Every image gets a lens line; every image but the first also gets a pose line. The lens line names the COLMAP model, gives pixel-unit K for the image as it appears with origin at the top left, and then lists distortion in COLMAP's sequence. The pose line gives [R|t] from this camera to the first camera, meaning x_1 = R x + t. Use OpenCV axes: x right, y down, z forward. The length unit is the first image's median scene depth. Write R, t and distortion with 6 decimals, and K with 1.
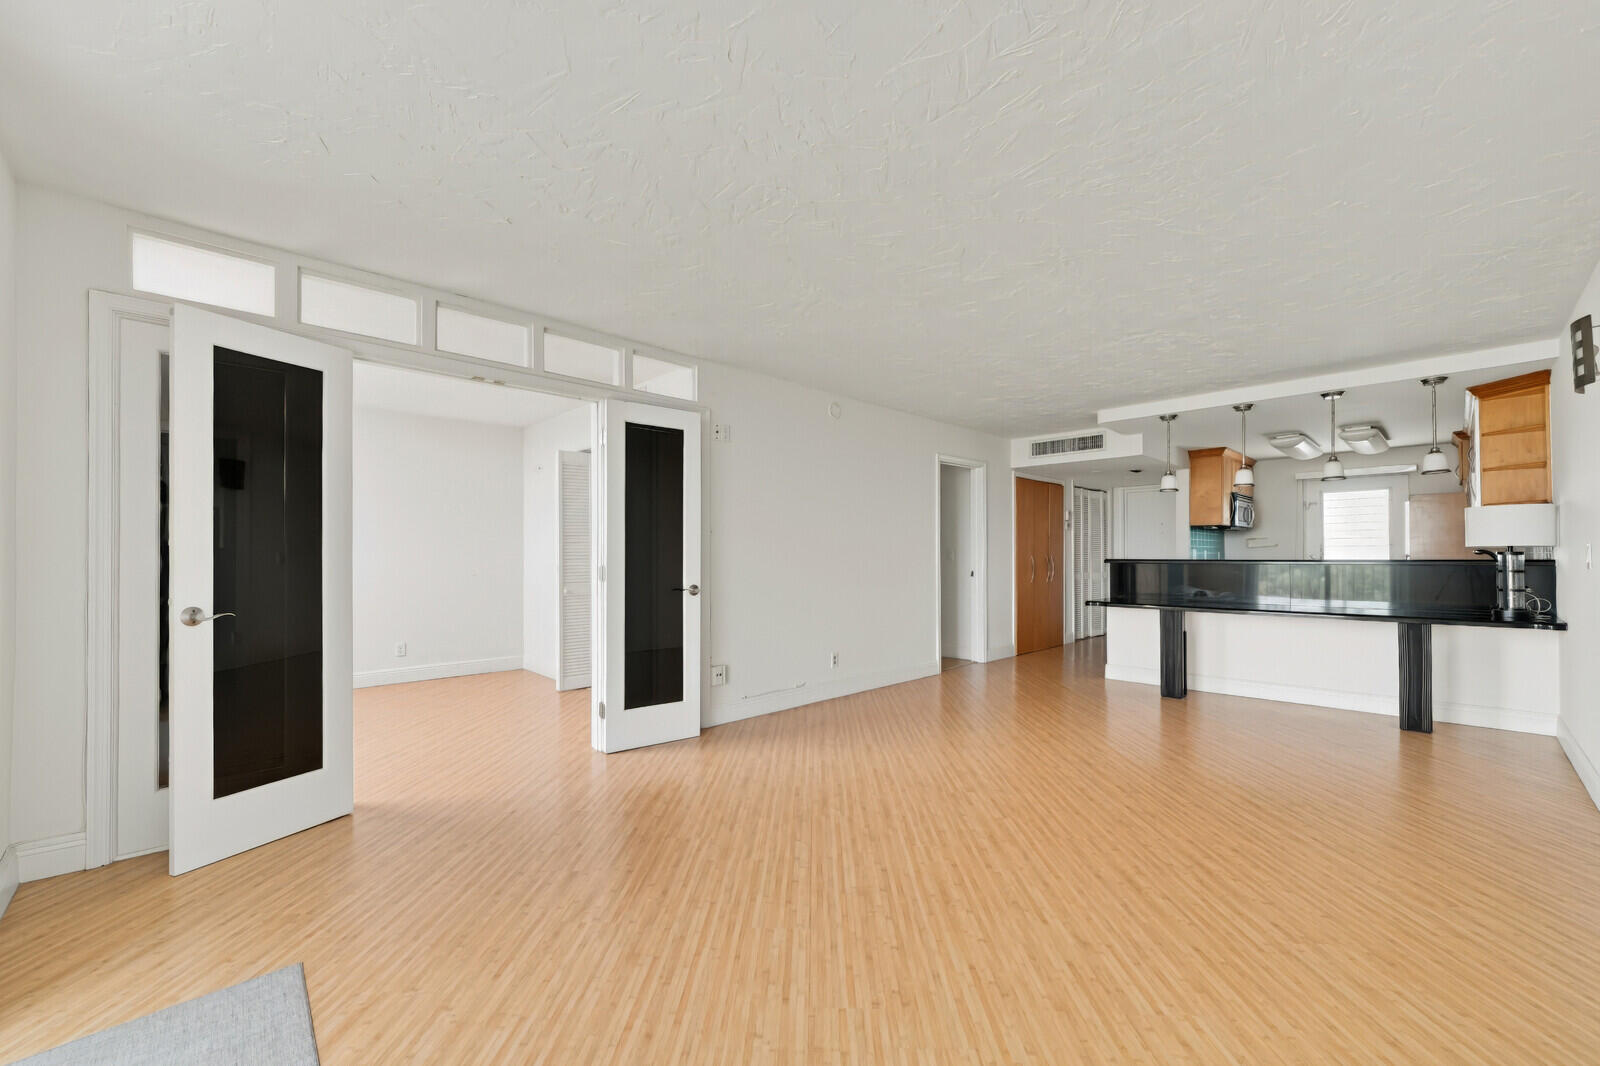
lens RADIAL K [[643.4, 0, 791.5], [0, 643.4, 553.5], [0, 0, 1]] dist [-0.000630, -0.000138]
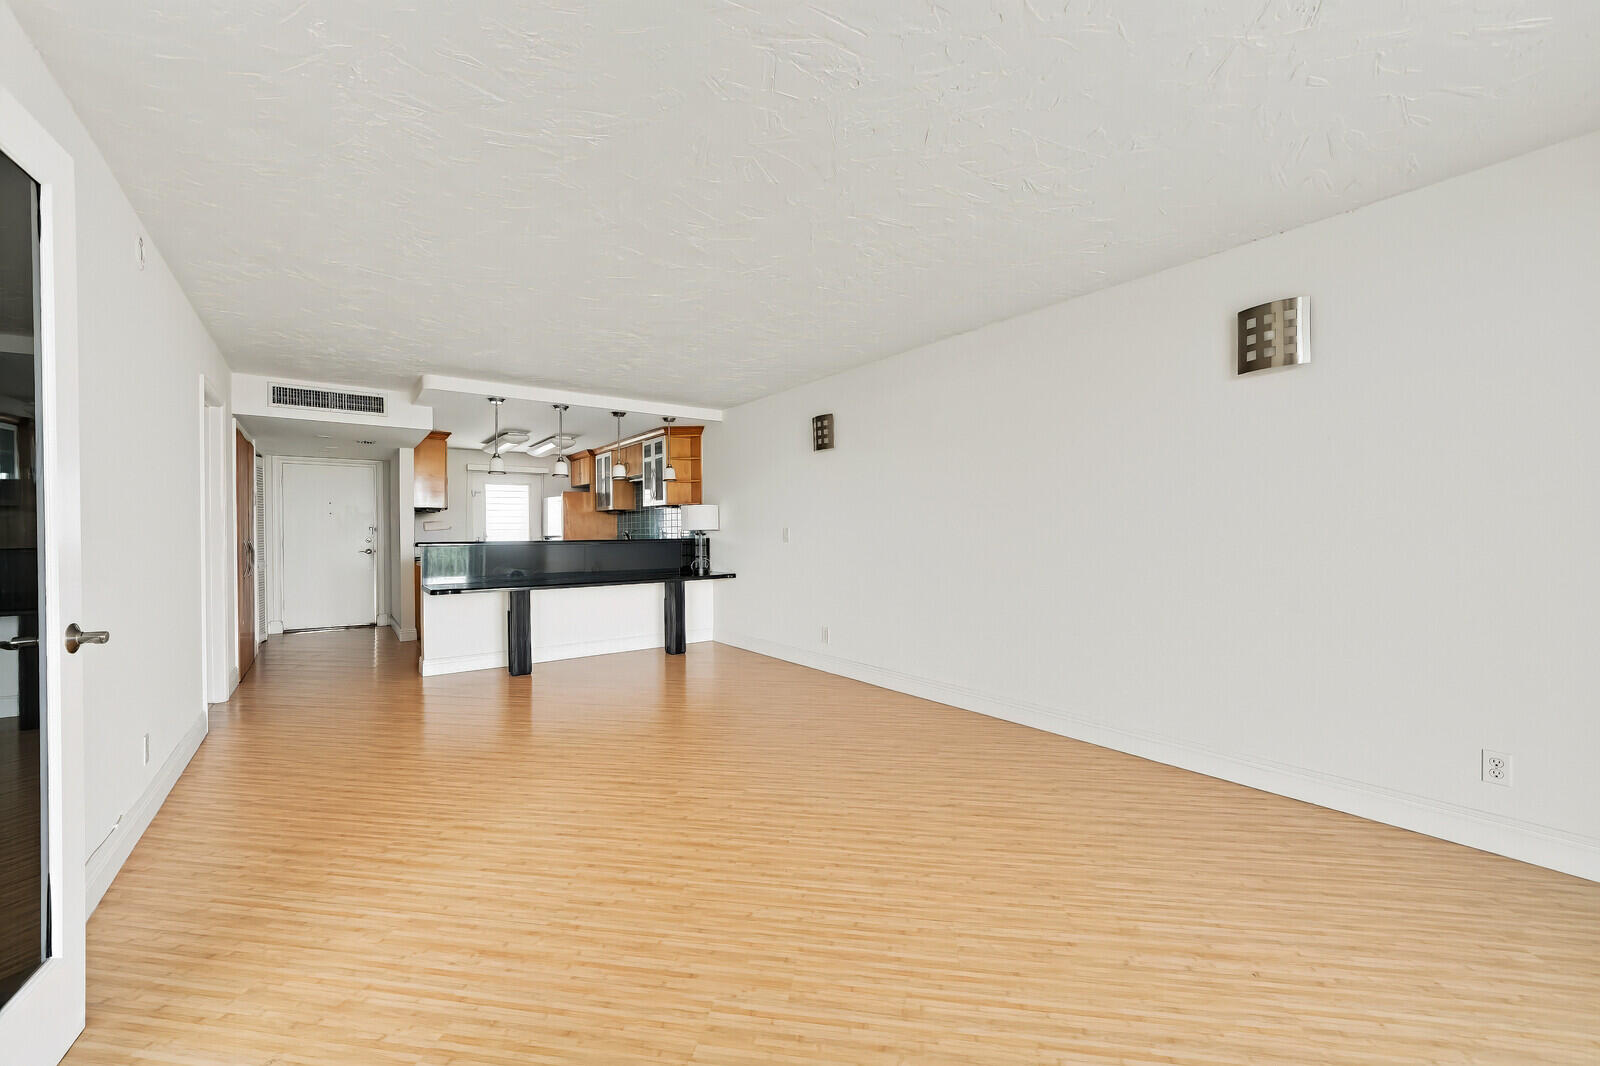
lens RADIAL K [[636.5, 0, 802.3], [0, 636.5, 536.7], [0, 0, 1]] dist [-0.004449, -0.000195]
pose [[0.112620, -0.004240, 0.993629, -0.319700], [0.005841, 0.999976, 0.003605, 0.001013], [-0.993621, 0.005398, 0.112642, 0.379453]]
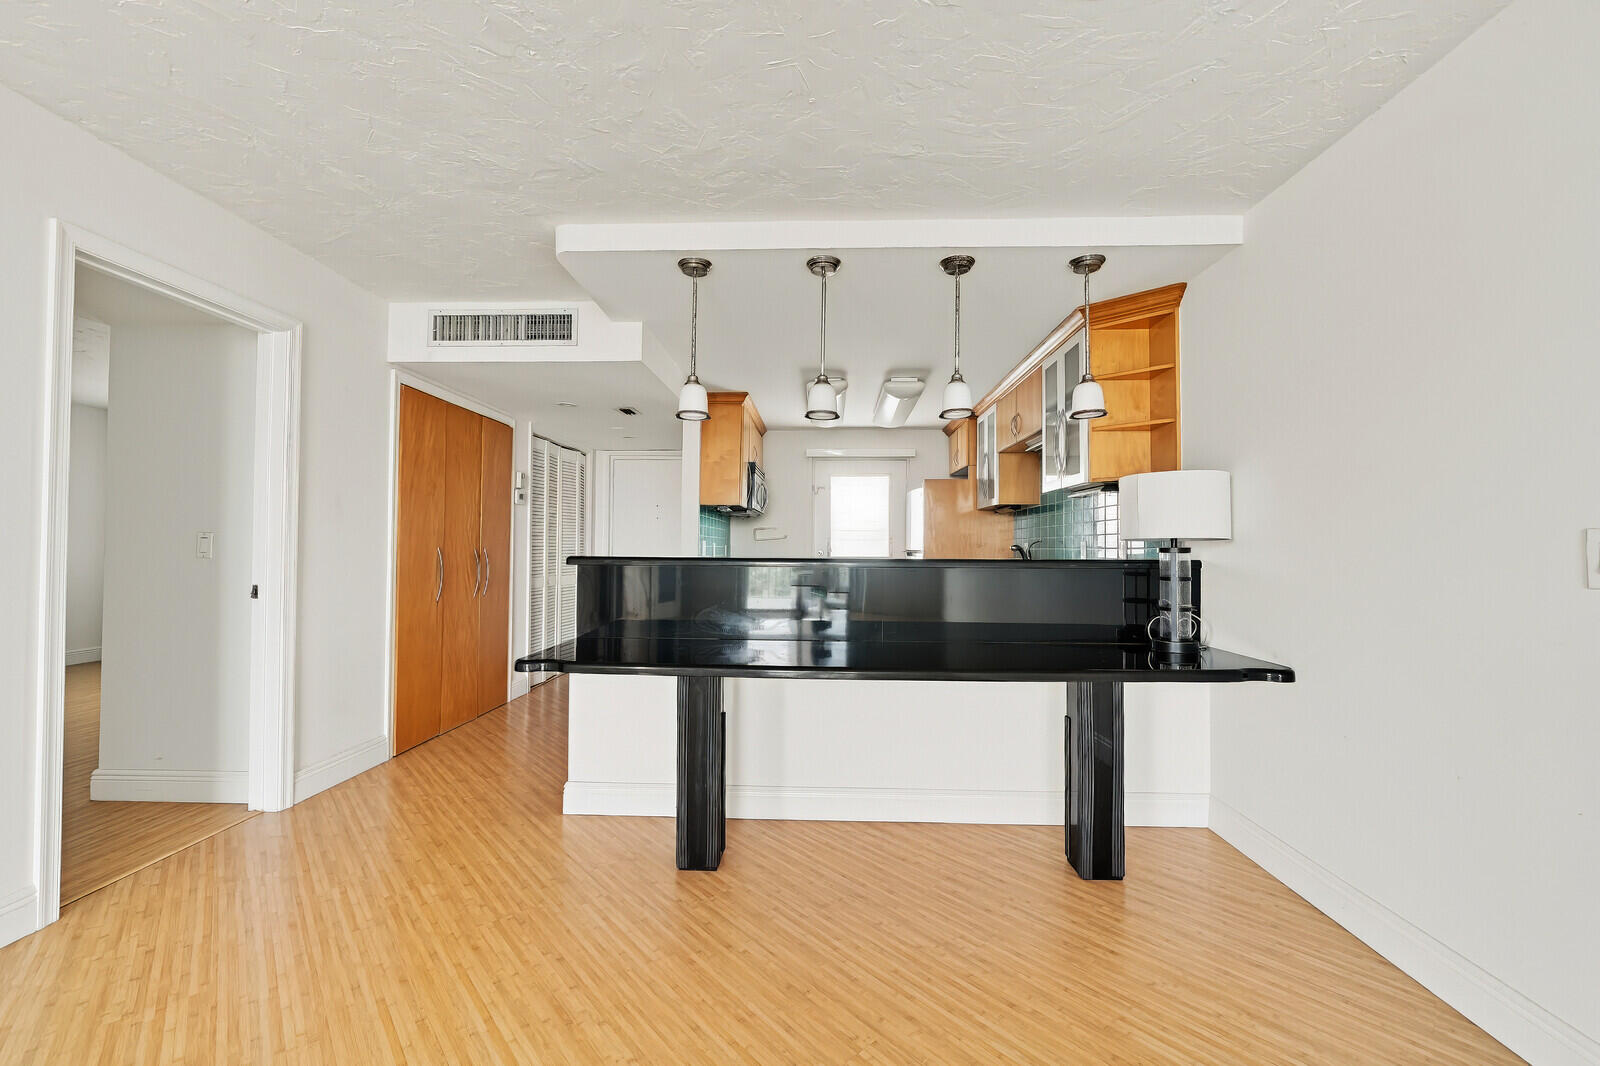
lens RADIAL K [[636.5, 0, 802.3], [0, 636.5, 536.7], [0, 0, 1]] dist [-0.004449, -0.000195]
pose [[0.718110, 0.021924, 0.695584, 0.287919], [-0.010725, 0.999734, -0.020438, 0.002133], [-0.695847, 0.007217, 0.718154, 0.548917]]
